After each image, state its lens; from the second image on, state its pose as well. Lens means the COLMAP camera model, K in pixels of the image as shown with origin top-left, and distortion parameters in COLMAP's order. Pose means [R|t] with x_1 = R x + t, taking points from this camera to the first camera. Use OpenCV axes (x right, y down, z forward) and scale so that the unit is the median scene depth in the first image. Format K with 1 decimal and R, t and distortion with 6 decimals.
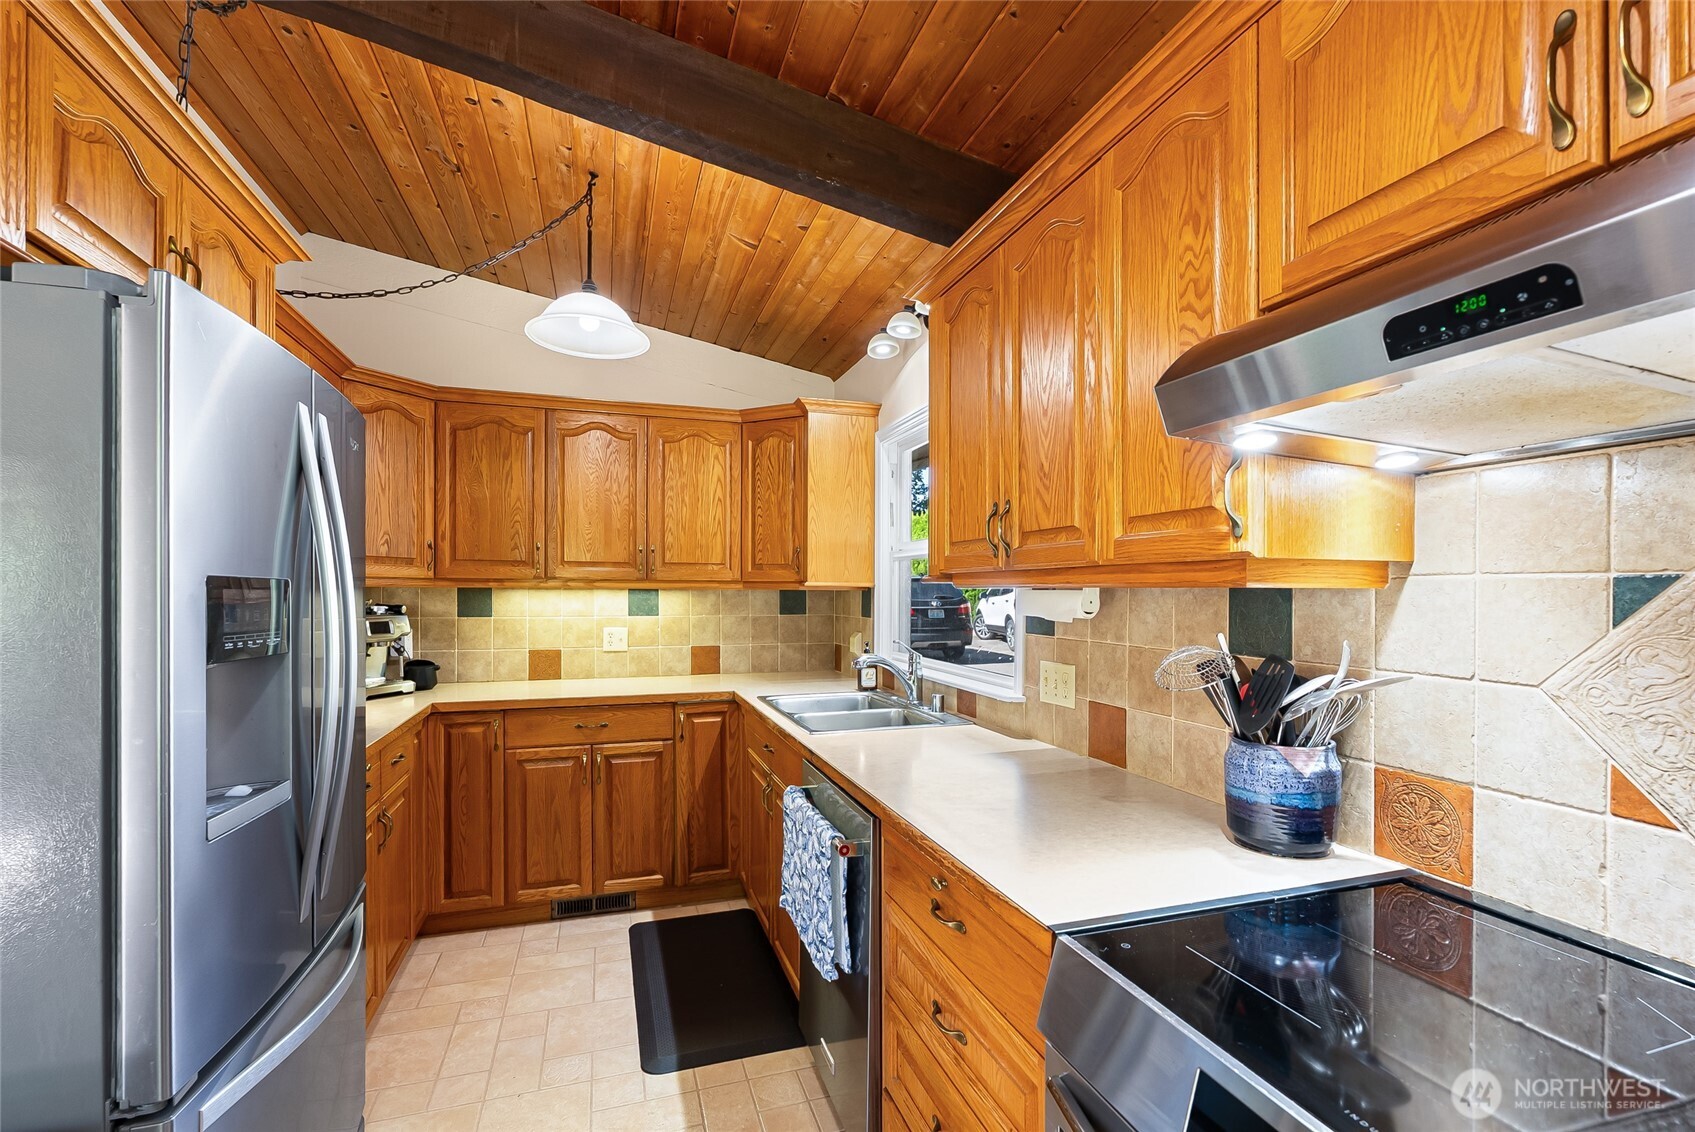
lens RADIAL K [[778.6, 0, 810.5], [0, 778.6, 592.4], [0, 0, 1]] dist [-0.002051, -0.001784]
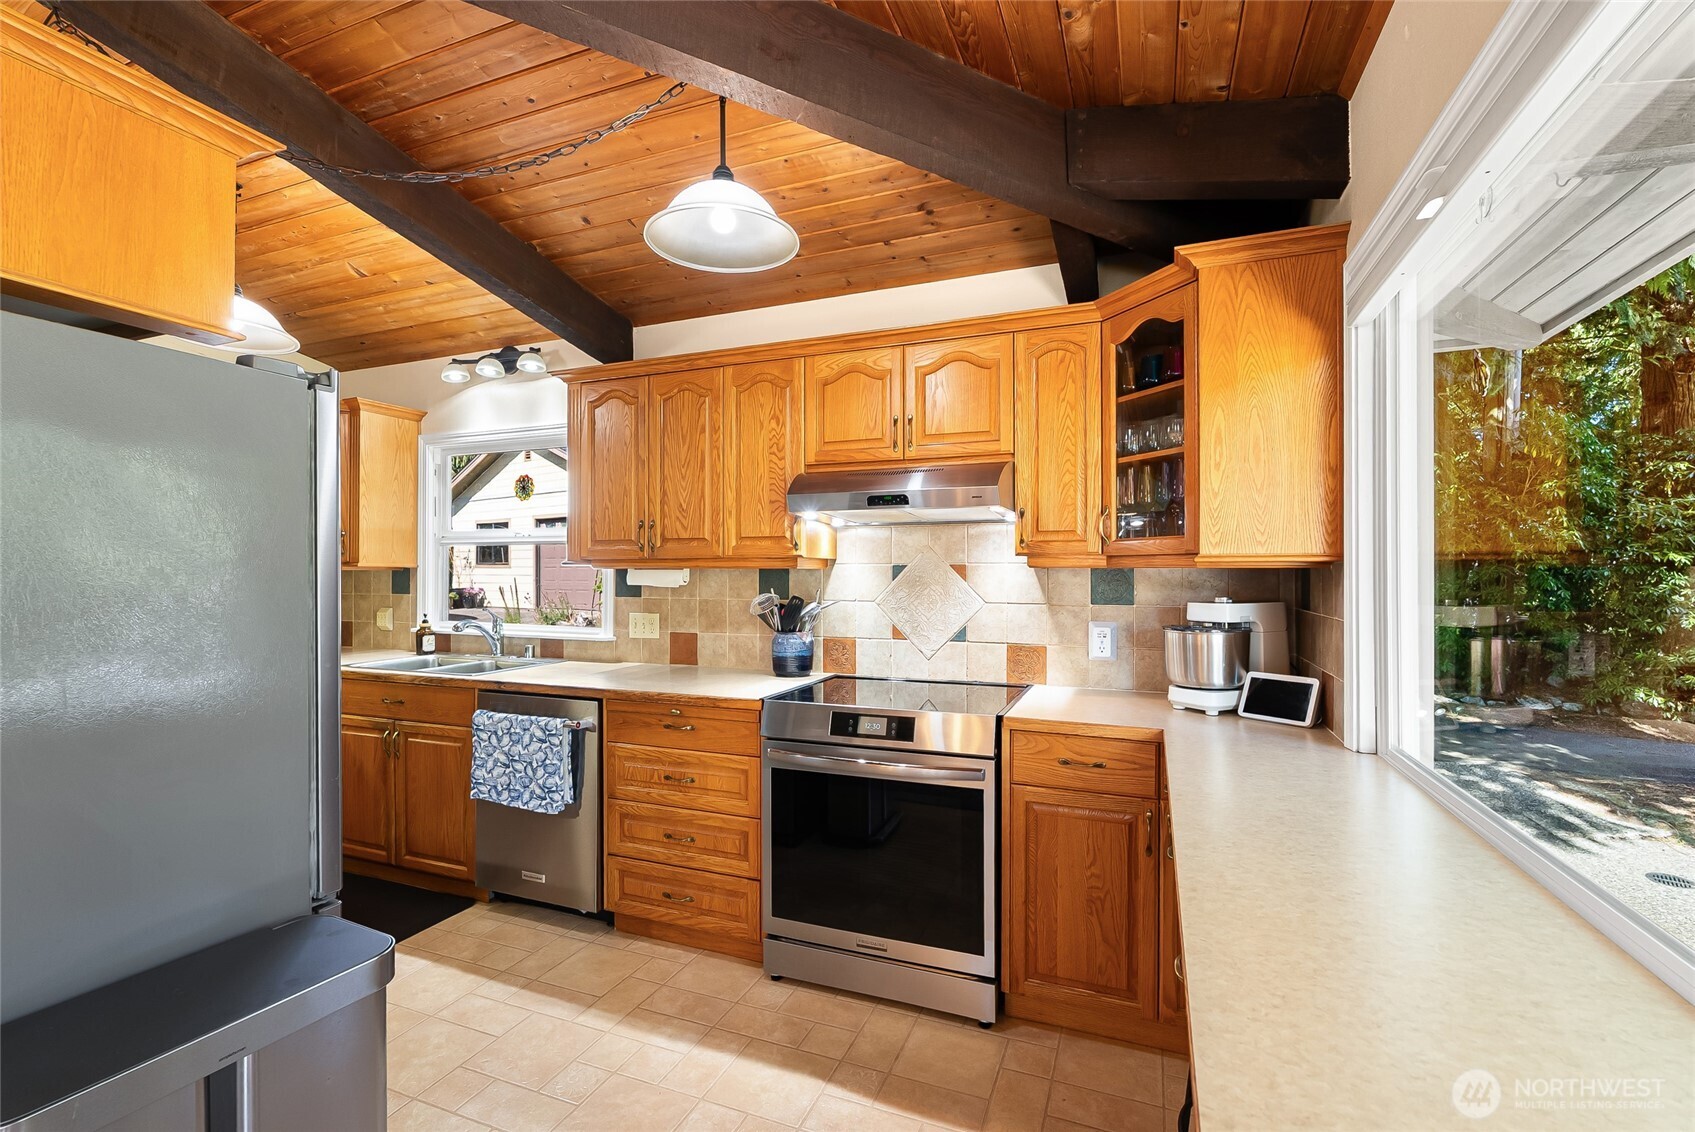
lens RADIAL K [[778.6, 0, 844.0], [0, 778.6, 565.5], [0, 0, 1]] dist [-0.002051, -0.001784]
pose [[0.641240, 0.003313, 0.767333, -0.917555], [0.003361, 0.999969, -0.007126, 0.001272], [-0.767333, 0.007149, 0.641209, -0.539337]]
